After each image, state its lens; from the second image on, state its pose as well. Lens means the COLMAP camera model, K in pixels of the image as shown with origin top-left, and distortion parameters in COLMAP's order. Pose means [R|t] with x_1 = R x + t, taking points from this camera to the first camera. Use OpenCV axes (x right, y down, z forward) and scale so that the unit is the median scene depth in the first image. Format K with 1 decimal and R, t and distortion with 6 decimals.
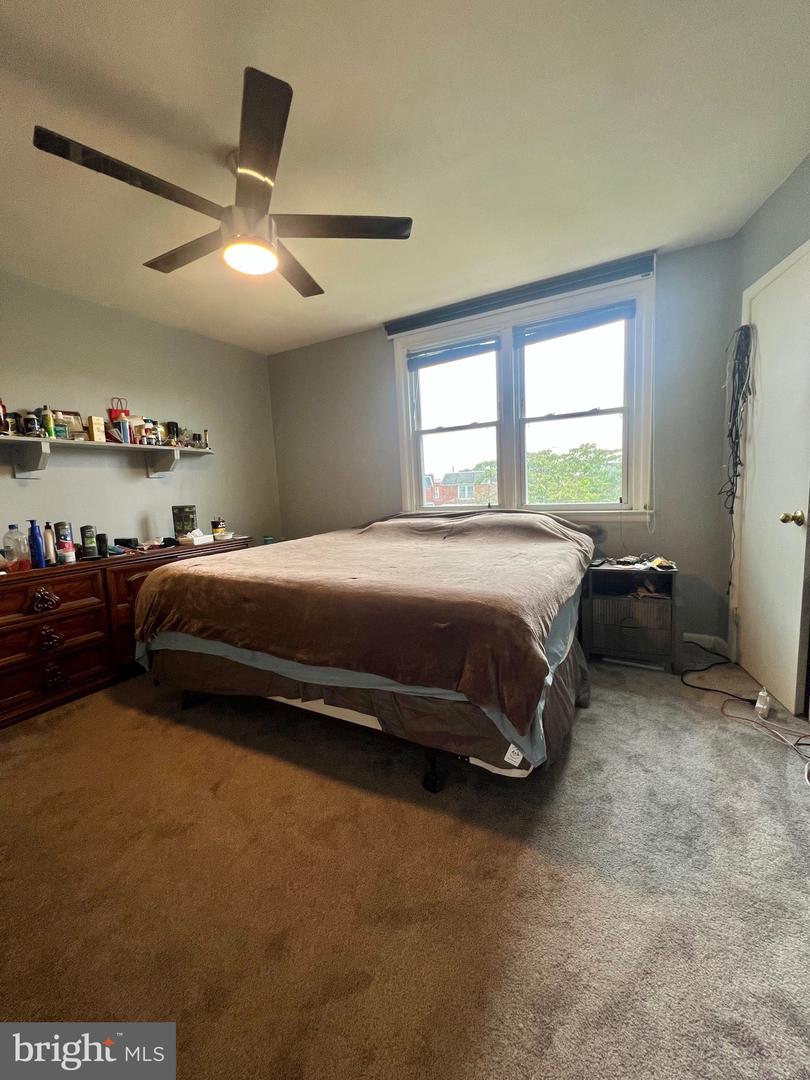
lens RADIAL K [[435.7, 0, 409.0], [0, 435.7, 539.2], [0, 0, 1]] dist [-0.001576, 0.000016]
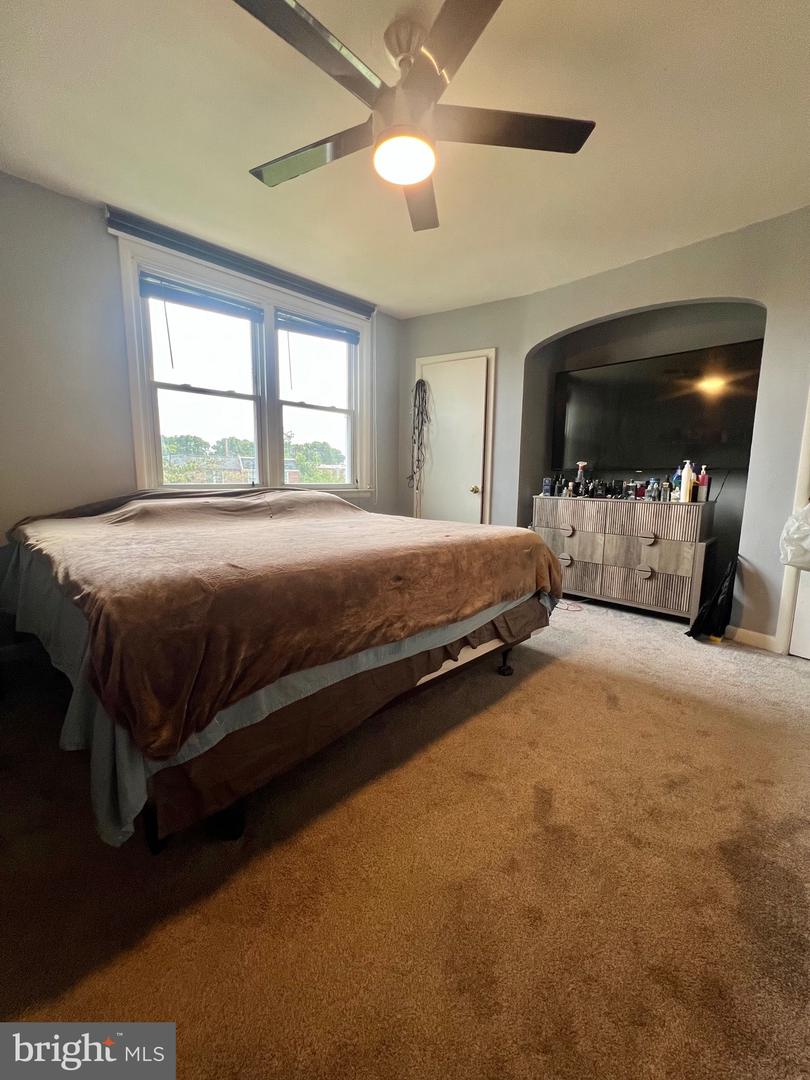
lens RADIAL K [[435.7, 0, 408.6], [0, 435.7, 539.2], [0, 0, 1]] dist [-0.001576, 0.000016]
pose [[0.262222, -0.091926, 0.960619, -0.733992], [0.092027, 0.993298, 0.069933, 0.007140], [-0.960609, 0.070065, 0.268924, 0.490825]]
